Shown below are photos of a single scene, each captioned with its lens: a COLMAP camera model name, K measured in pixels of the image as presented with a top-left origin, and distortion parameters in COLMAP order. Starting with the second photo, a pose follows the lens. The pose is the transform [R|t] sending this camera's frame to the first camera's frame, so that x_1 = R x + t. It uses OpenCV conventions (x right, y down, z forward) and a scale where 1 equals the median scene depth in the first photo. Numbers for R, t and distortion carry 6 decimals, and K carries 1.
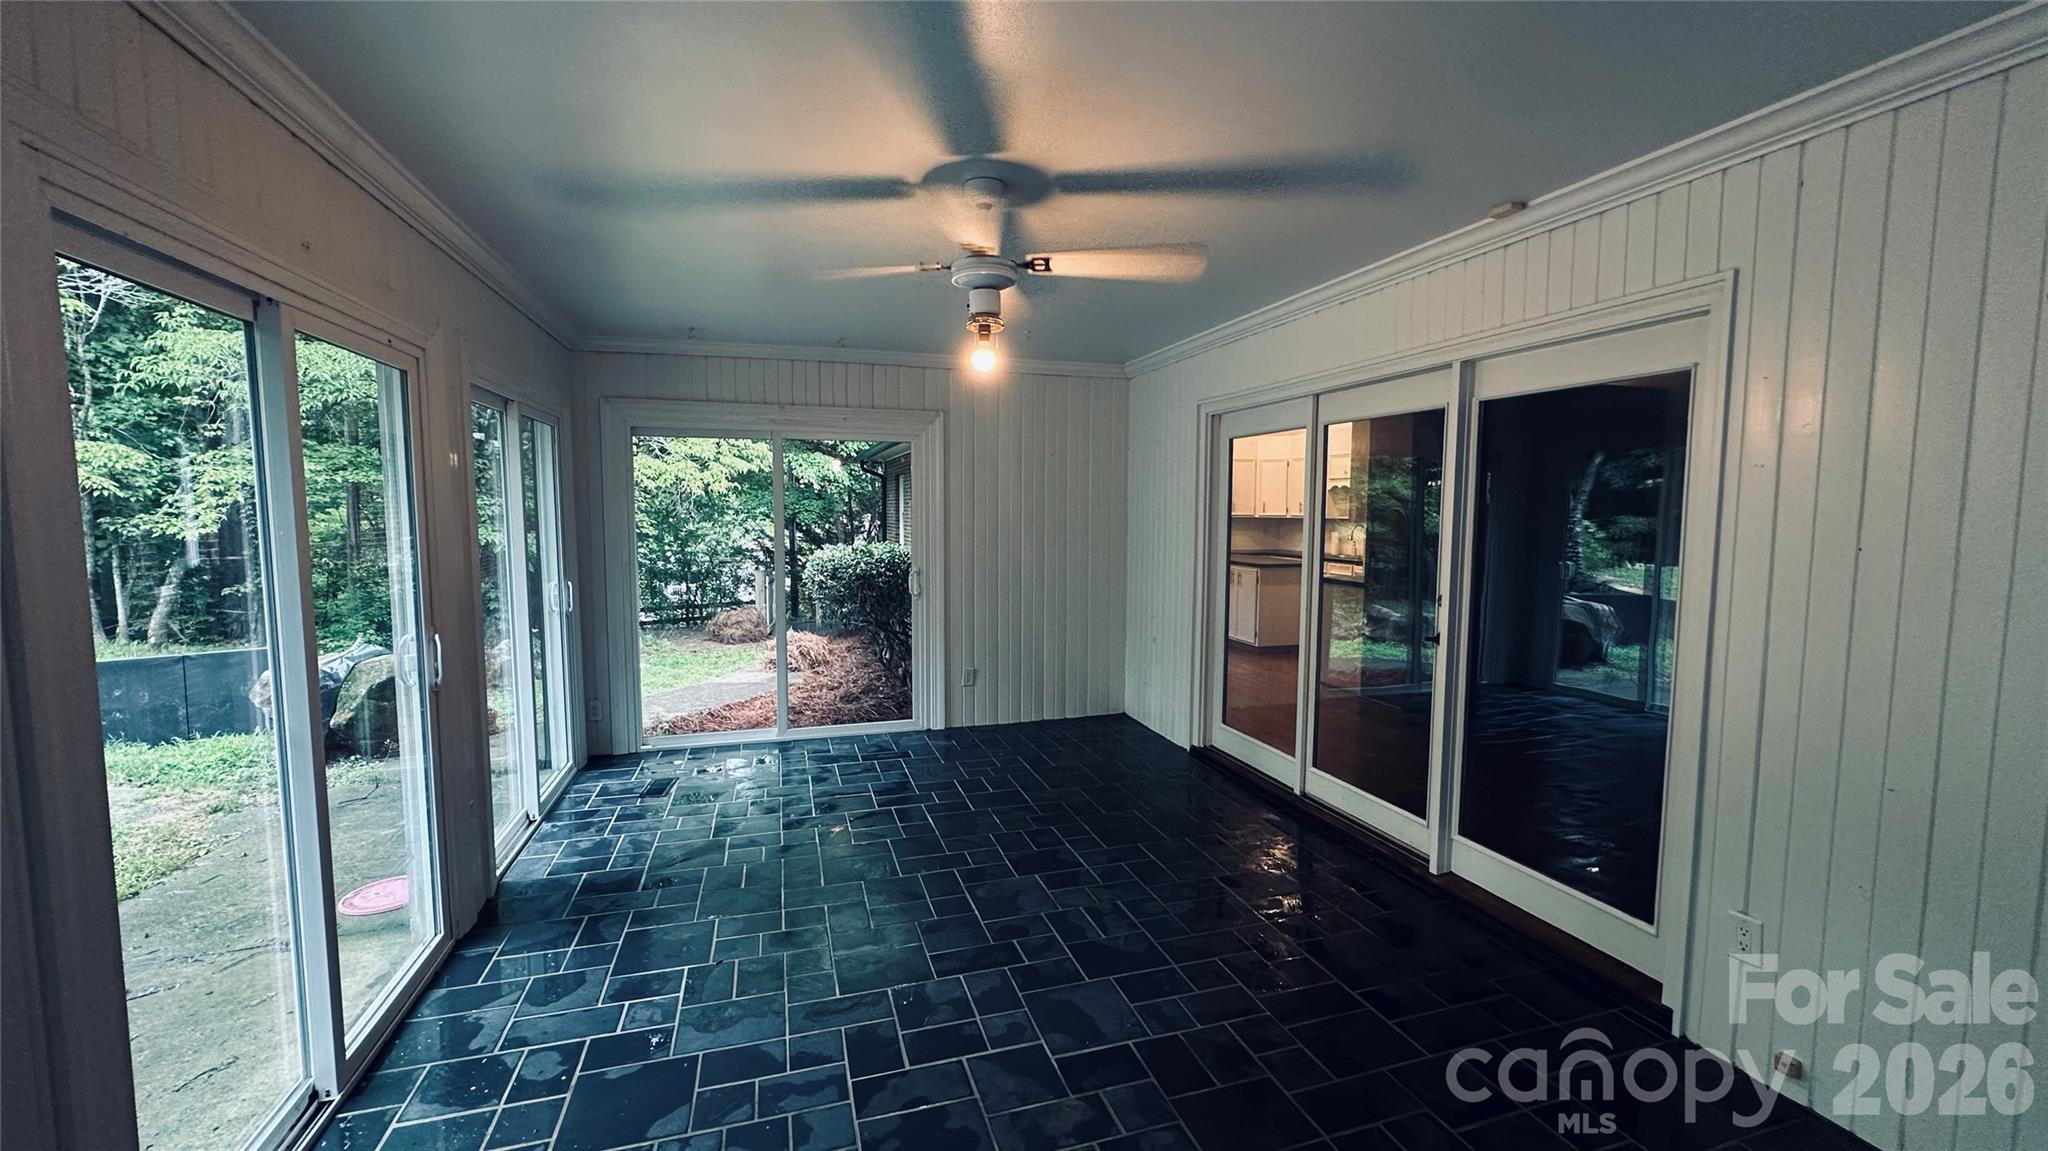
lens RADIAL K [[810.5, 0, 1020.5], [0, 810.5, 573.2], [0, 0, 1]] dist [0.000752, 0.000145]
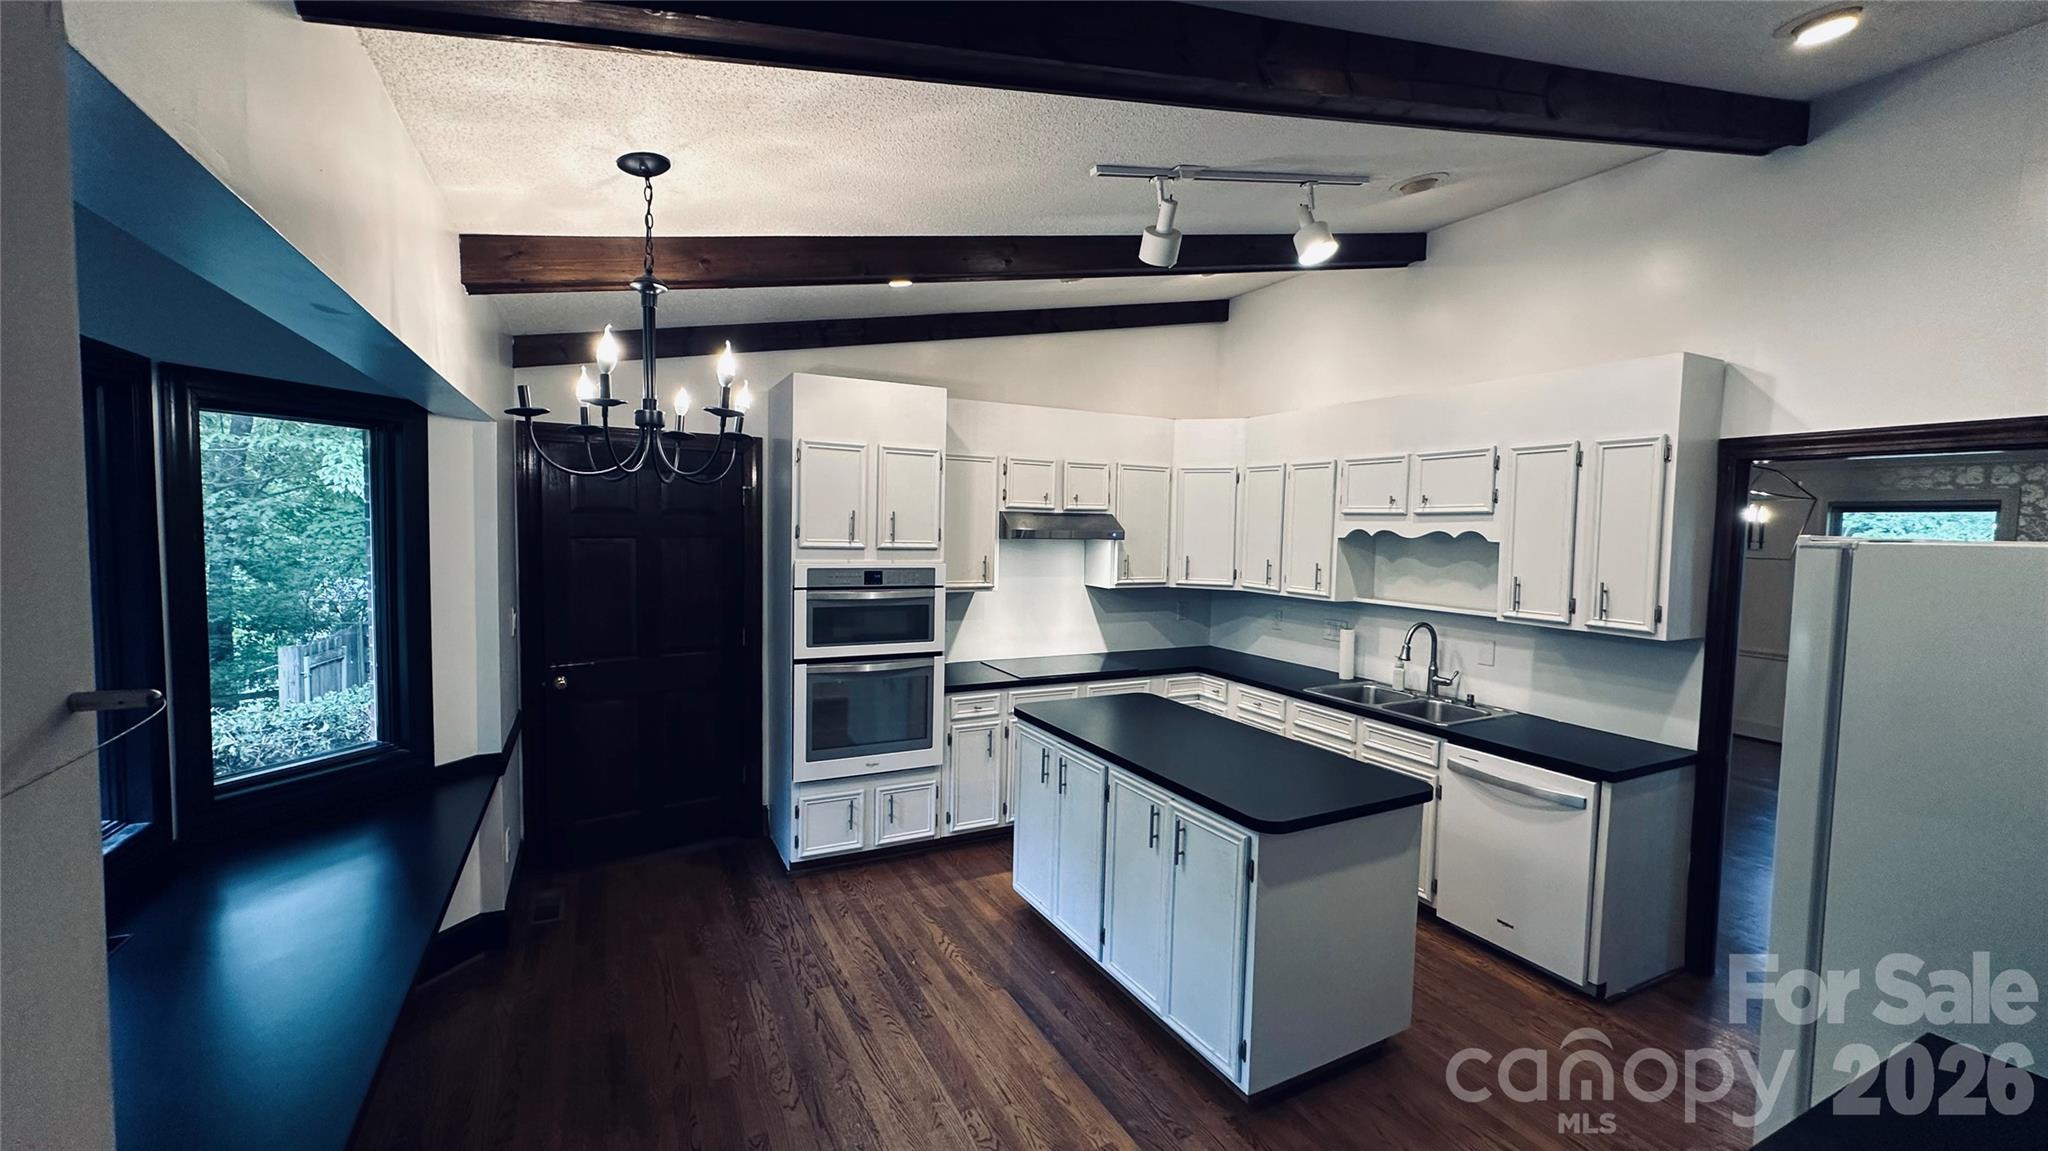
lens RADIAL K [[810.5, 0, 1022.6], [0, 810.5, 570.5], [0, 0, 1]] dist [0.000752, 0.000145]
pose [[0.984805, 0.008850, 0.173438, 0.121827], [-0.004830, 0.999710, -0.023587, -0.067951], [-0.173596, 0.022391, 0.984562, 0.546491]]
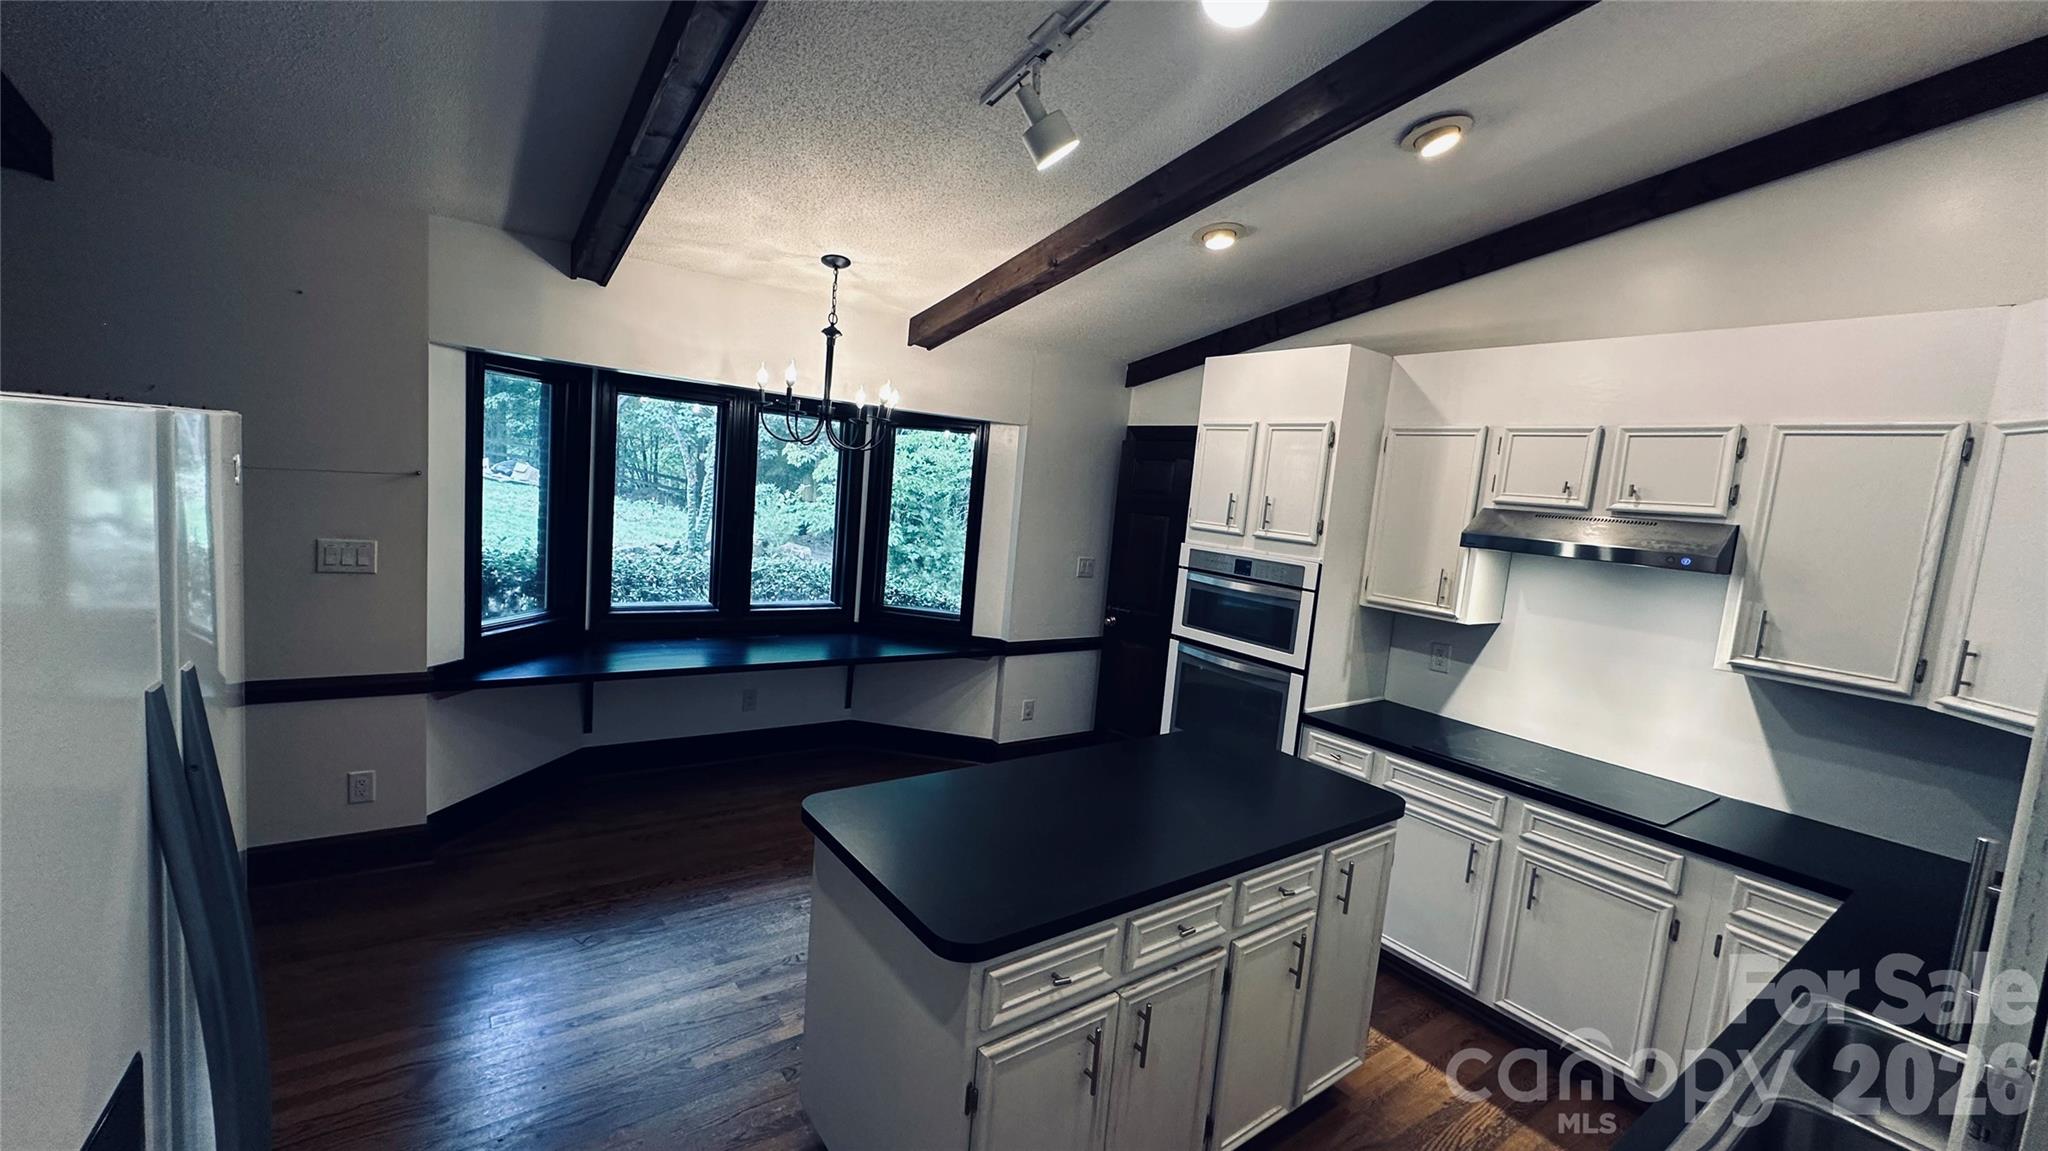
lens RADIAL K [[810.5, 0, 1023.8], [0, 810.5, 573.0], [0, 0, 1]] dist [0.000752, 0.000145]
pose [[0.325241, 0.125653, -0.937246, 0.412782], [-0.167106, 0.983171, 0.073821, -0.080677], [0.930749, 0.132610, 0.340765, 0.724937]]
